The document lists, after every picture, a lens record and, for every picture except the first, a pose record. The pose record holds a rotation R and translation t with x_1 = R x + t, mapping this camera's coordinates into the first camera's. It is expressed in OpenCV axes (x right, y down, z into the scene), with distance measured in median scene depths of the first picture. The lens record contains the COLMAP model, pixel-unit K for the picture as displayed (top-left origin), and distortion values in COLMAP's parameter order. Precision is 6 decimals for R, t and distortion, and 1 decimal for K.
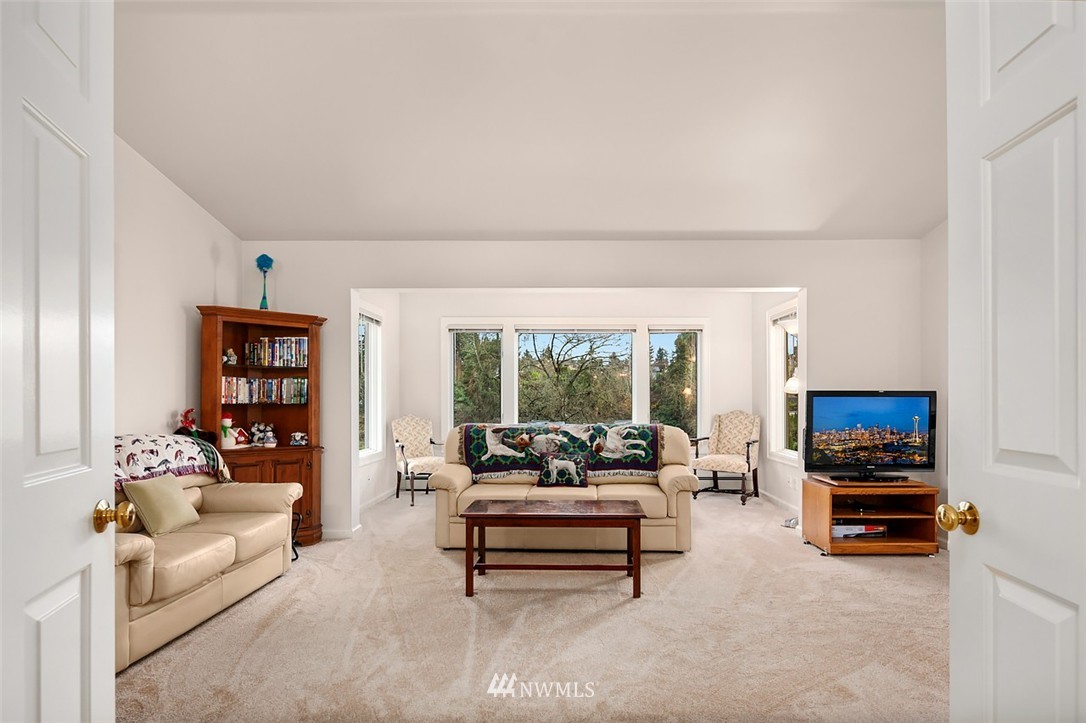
lens RADIAL K [[533.3, 0, 552.8], [0, 533.3, 398.1], [0, 0, 1]] dist [-0.001685, 0.001945]
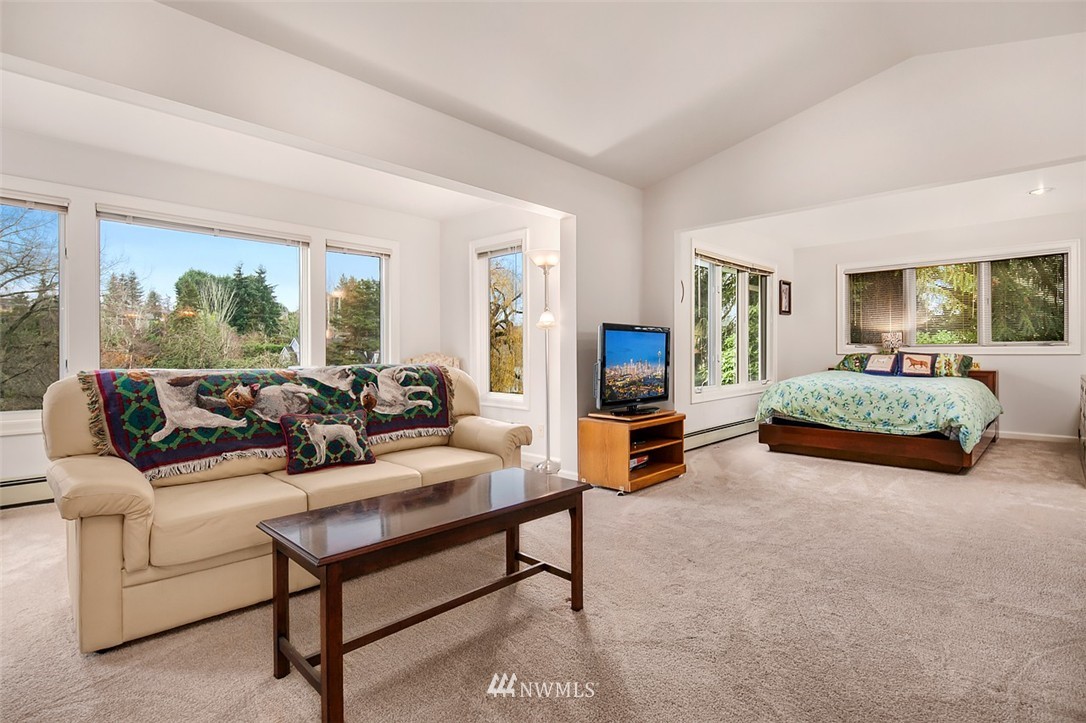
lens RADIAL K [[533.3, 0, 544.2], [0, 533.3, 360.4], [0, 0, 1]] dist [-0.001685, 0.001945]
pose [[0.676693, -0.010857, 0.736185, -0.254110], [-0.001008, 0.999877, 0.015673, 0.032607], [-0.736265, -0.011348, 0.676598, 0.397593]]
